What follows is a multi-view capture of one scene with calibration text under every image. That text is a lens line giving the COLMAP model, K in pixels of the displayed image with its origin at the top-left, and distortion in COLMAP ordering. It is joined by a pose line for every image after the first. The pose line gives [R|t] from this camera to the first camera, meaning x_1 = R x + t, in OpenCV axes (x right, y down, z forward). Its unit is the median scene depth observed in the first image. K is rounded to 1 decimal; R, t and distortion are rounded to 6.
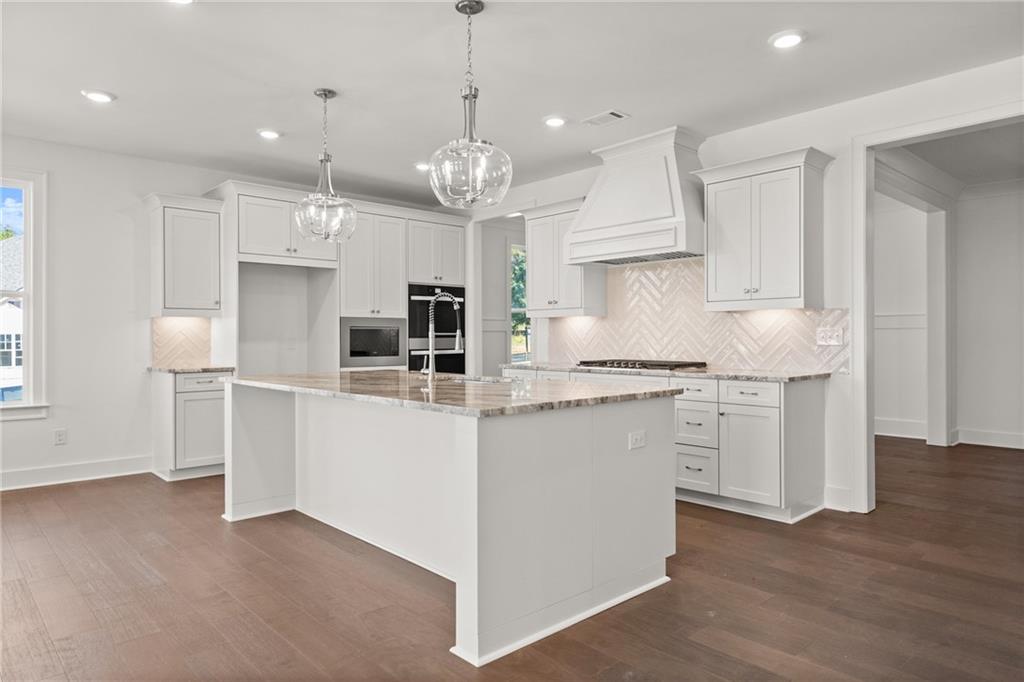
lens RADIAL K [[633.4, 0, 505.5], [0, 633.4, 339.2], [0, 0, 1]] dist [0.013195, 0.000108]
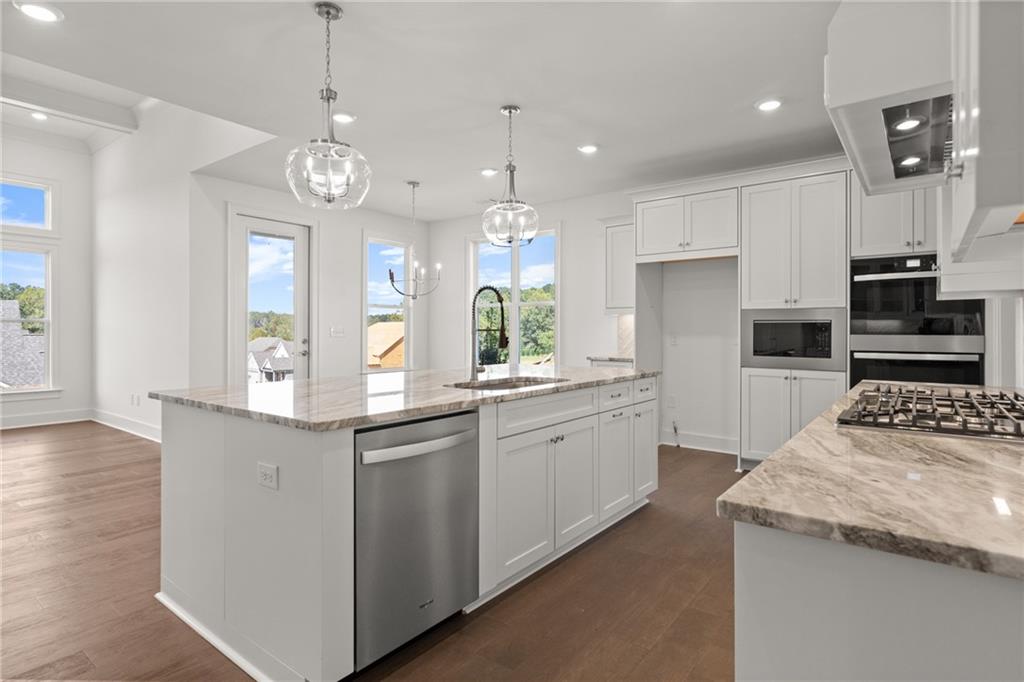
lens RADIAL K [[526.2, 0, 511.1], [0, 526.2, 329.2], [0, 0, 1]] dist [0.010914, 0.001205]
pose [[0.187552, 0.002343, -0.982252, 0.423125], [-0.005563, 0.999984, 0.001324, -0.007400], [0.982239, 0.005216, 0.187562, 0.582941]]
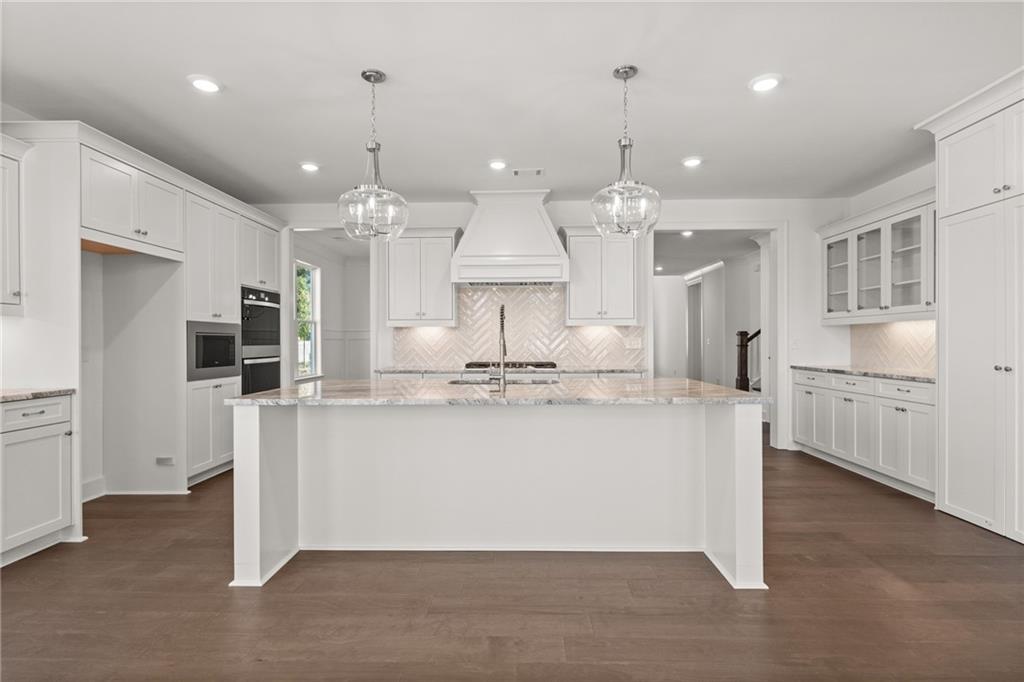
lens RADIAL K [[505.7, 0, 508.1], [0, 505.7, 342.8], [0, 0, 1]] dist [-0.002403, 0.001044]
pose [[0.695084, -0.000917, 0.718928, -0.470595], [0.004690, 0.999984, -0.003259, -0.002131], [-0.718913, 0.005637, 0.695077, 0.254595]]
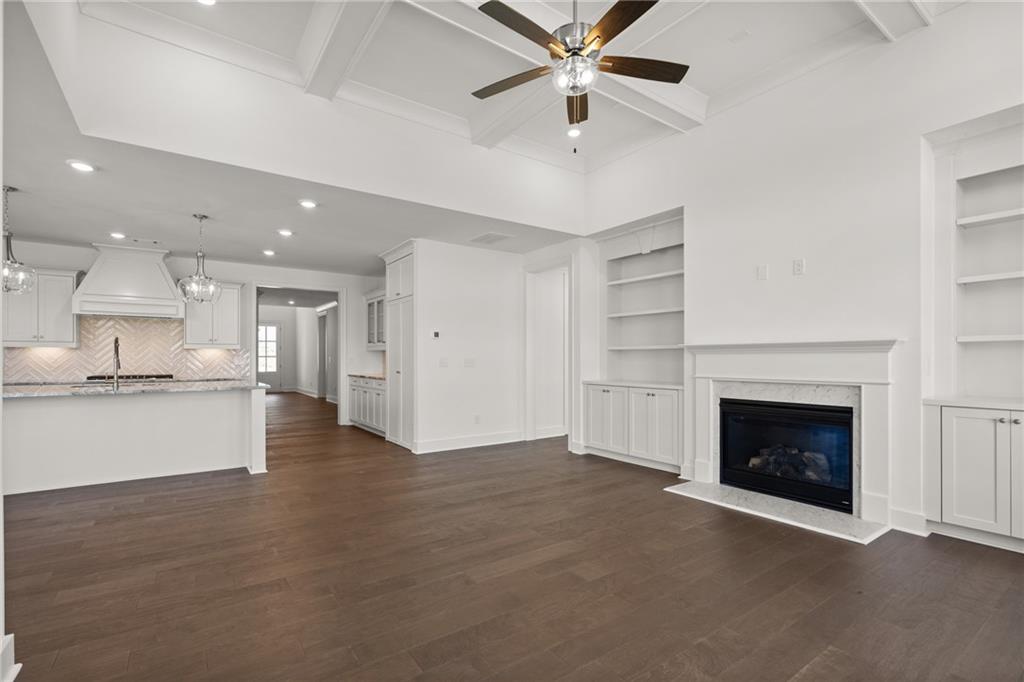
lens RADIAL K [[477.4, 0, 516.8], [0, 477.4, 358.4], [0, 0, 1]] dist [-0.004391, 0.002403]
pose [[0.123236, 0.003685, 0.992371, -0.832734], [0.003982, 0.999983, -0.004207, -0.001920], [-0.992369, 0.004470, 0.123220, -0.170090]]
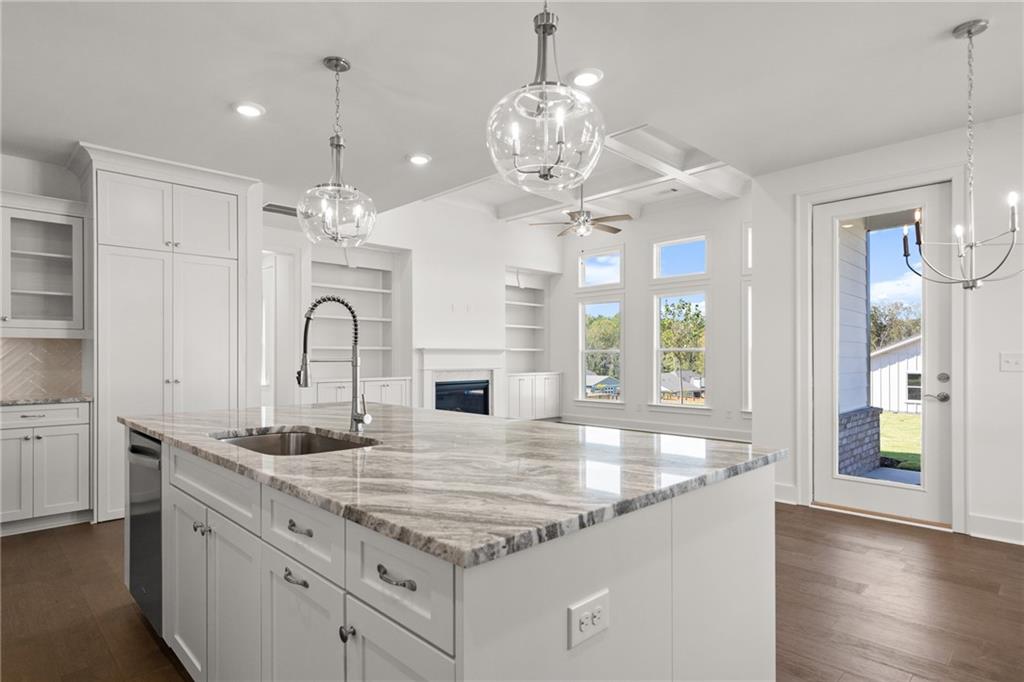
lens RADIAL K [[564.6, 0, 506.0], [0, 564.6, 355.0], [0, 0, 1]] dist [0.003510, -0.000009]
pose [[-0.999327, 0.003771, -0.036498, -0.167153], [0.003765, 0.999993, 0.000231, -0.008712], [0.036498, 0.000094, -0.999334, 1.025161]]
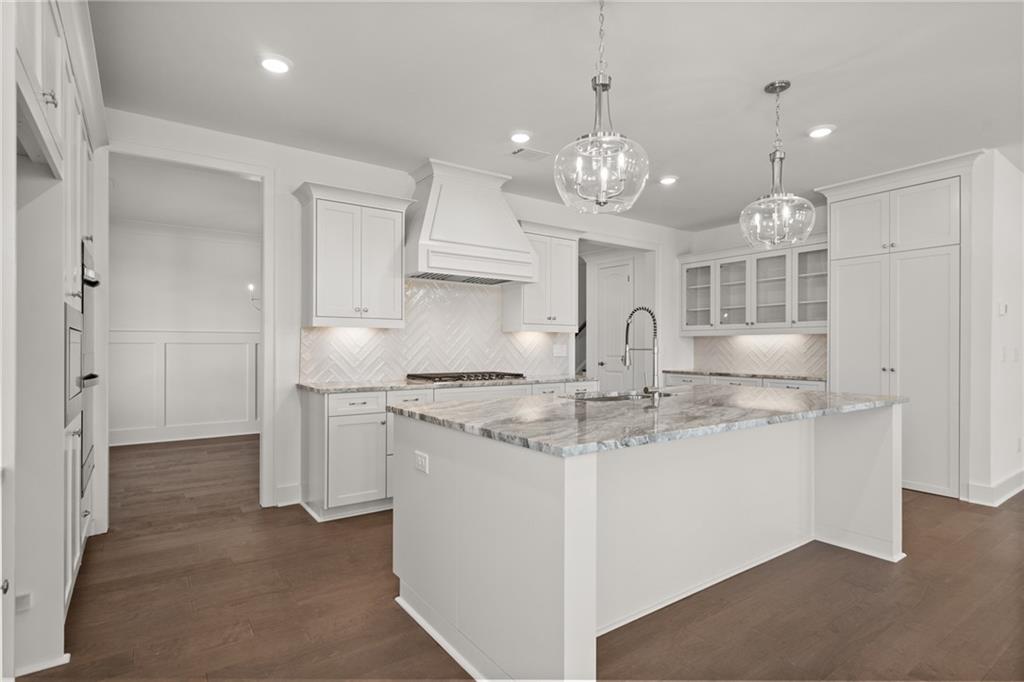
lens RADIAL K [[526.2, 0, 514.5], [0, 526.2, 346.6], [0, 0, 1]] dist [0.010914, 0.001205]
pose [[0.112398, 0.006947, 0.993639, -0.589993], [0.001979, 0.999972, -0.007215, -0.004333], [-0.993661, 0.002778, 0.112381, 0.719039]]
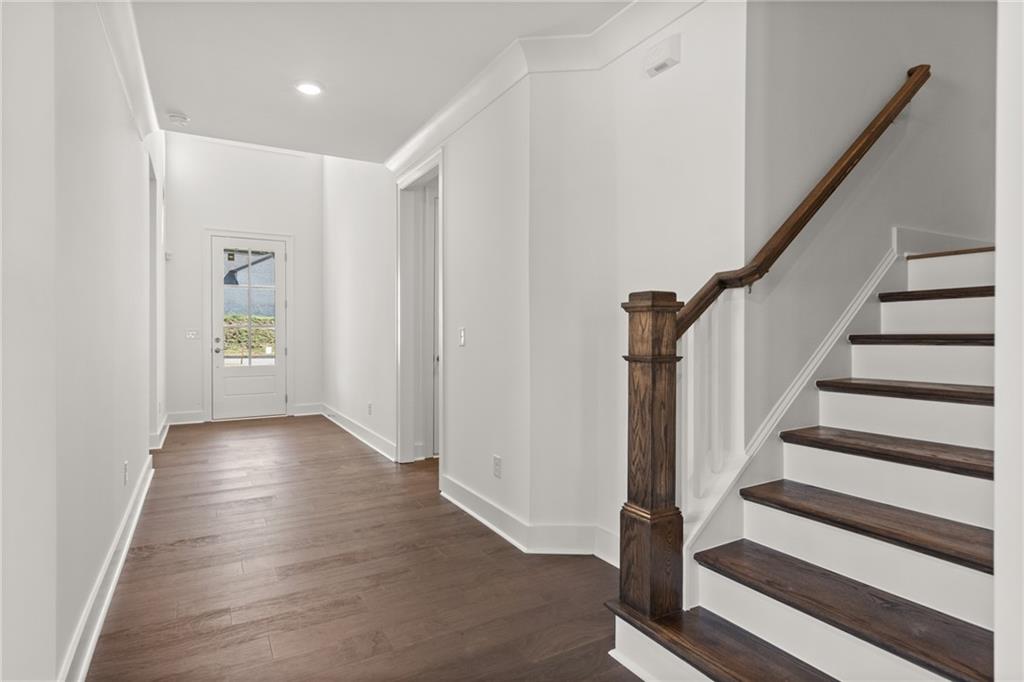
lens RADIAL K [[526.2, 0, 504.2], [0, 526.2, 334.1], [0, 0, 1]] dist [0.010914, 0.001205]
pose [[0.217027, -0.001058, 0.976165, 0.713226], [0.005371, 0.999986, -0.000111, -0.011728], [-0.976151, 0.005267, 0.217029, 0.804215]]
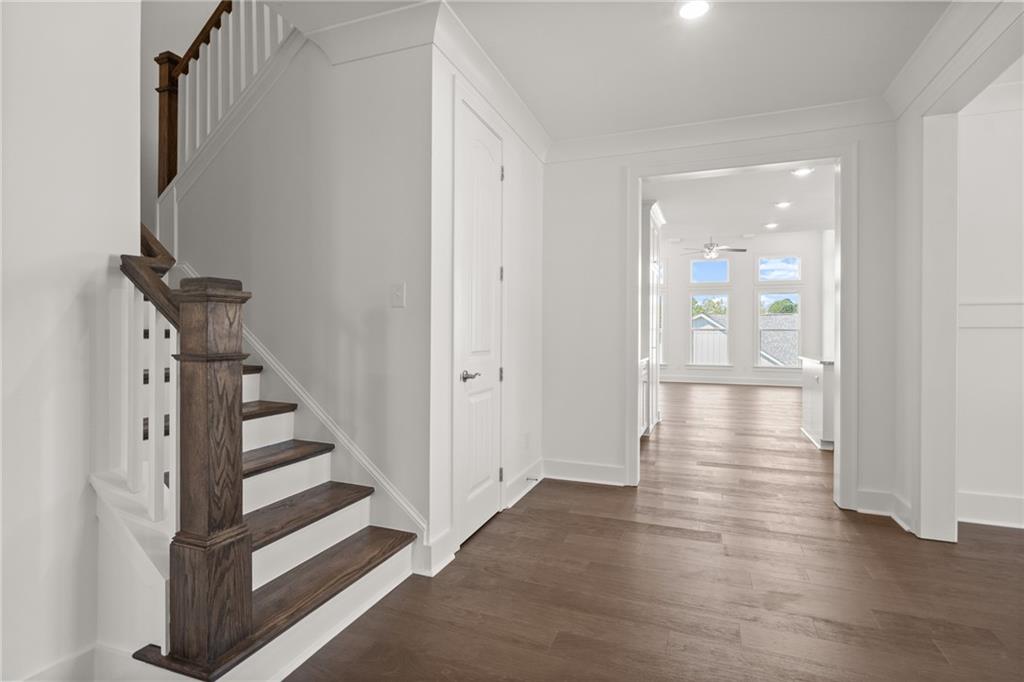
lens RADIAL K [[505.7, 0, 508.2], [0, 505.7, 336.6], [0, 0, 1]] dist [-0.002403, 0.001044]
pose [[-0.897068, 0.008422, -0.441813, 1.026269], [0.005424, 0.999953, 0.008048, -0.008239], [0.441860, 0.004823, -0.897071, 1.094024]]
